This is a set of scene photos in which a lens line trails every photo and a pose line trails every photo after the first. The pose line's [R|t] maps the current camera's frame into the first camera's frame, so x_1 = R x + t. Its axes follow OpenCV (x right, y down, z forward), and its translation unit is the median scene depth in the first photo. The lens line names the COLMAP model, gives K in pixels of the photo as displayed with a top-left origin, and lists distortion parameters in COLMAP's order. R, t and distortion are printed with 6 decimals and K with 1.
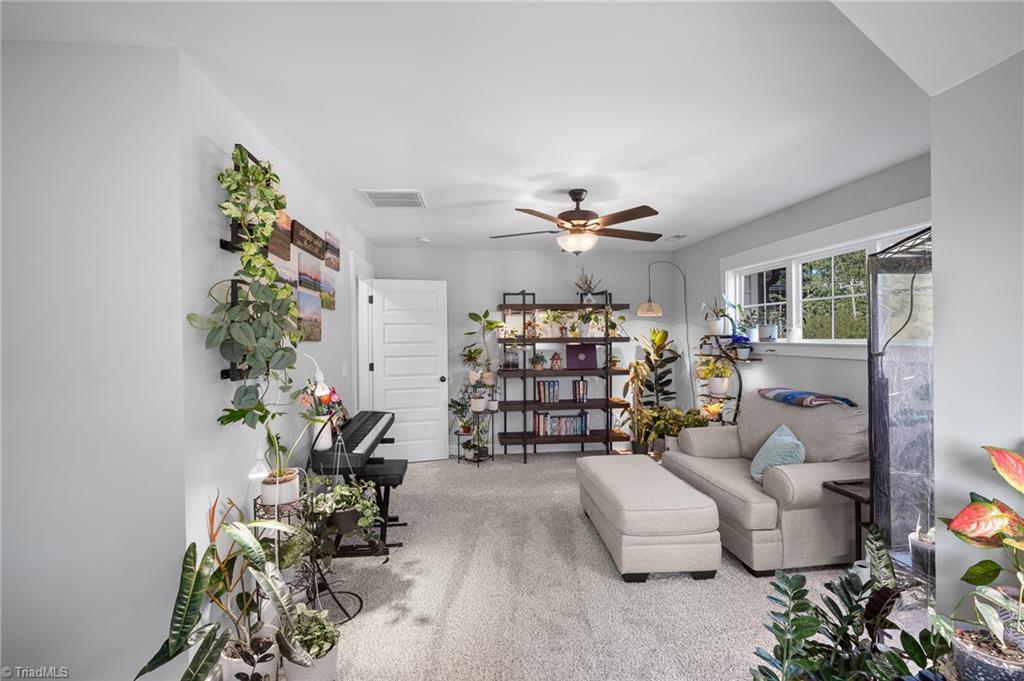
lens RADIAL K [[450.5, 0, 510.0], [0, 450.5, 338.6], [0, 0, 1]] dist [-0.004843, -0.000170]
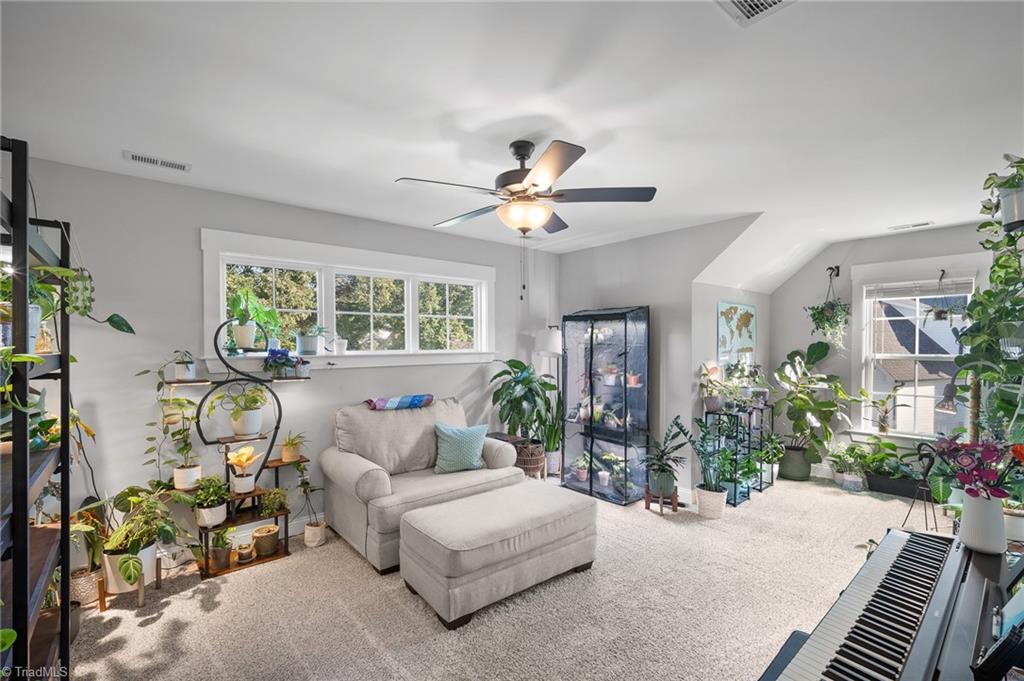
lens RADIAL K [[450.5, 0, 510.0], [0, 450.5, 338.6], [0, 0, 1]] dist [-0.004843, -0.000170]
pose [[-0.550984, 0.008903, 0.834468, -0.420860], [0.011270, 0.999931, -0.003227, -0.019842], [-0.834440, 0.007626, -0.551046, 1.387875]]
